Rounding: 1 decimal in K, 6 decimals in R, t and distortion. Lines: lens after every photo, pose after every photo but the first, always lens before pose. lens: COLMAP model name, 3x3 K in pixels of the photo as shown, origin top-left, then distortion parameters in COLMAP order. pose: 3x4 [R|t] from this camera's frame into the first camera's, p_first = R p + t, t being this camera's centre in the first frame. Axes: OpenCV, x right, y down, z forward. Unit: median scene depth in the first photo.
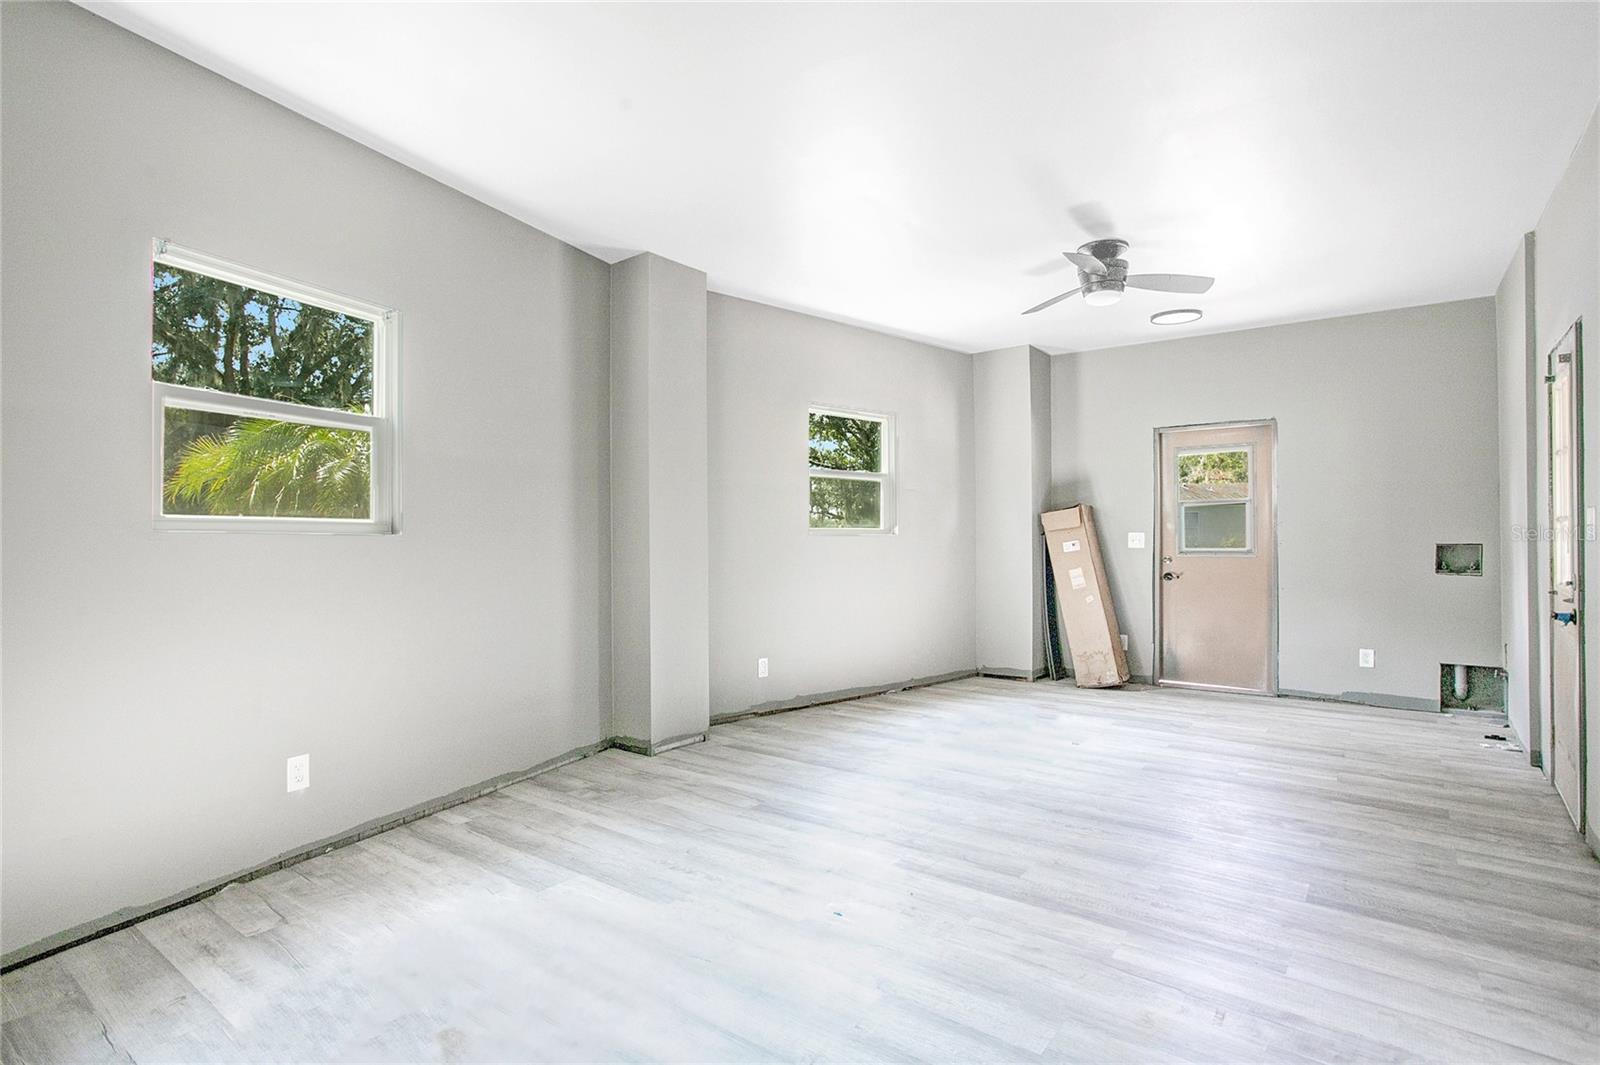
lens RADIAL K [[789.4, 0, 790.3], [0, 789.4, 529.0], [0, 0, 1]] dist [-0.061020, 0.023302]
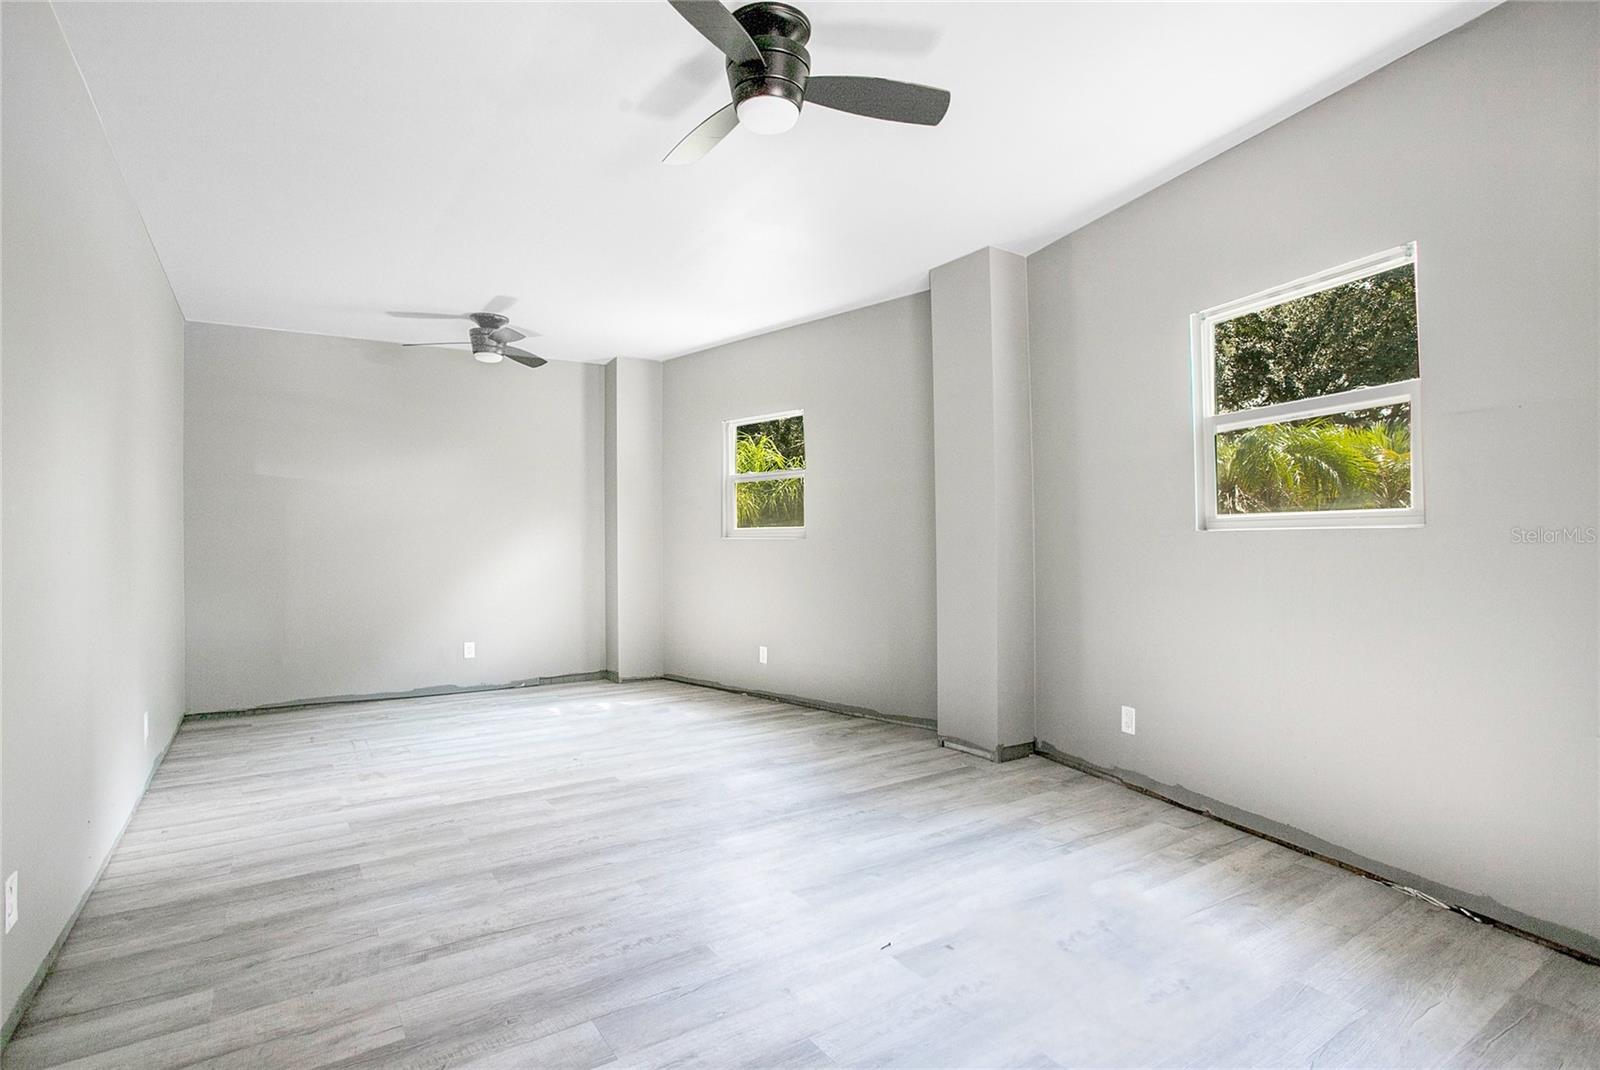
lens RADIAL K [[870.5, 0, 800.0], [0, 870.5, 535.0], [0, 0, 1]] dist [-0.117203, 0.045656]
pose [[-0.343812, -0.001209, -0.939038, 1.200449], [0.019882, 0.999766, -0.008567, 0.018905], [0.938828, -0.021616, -0.343707, 1.527800]]
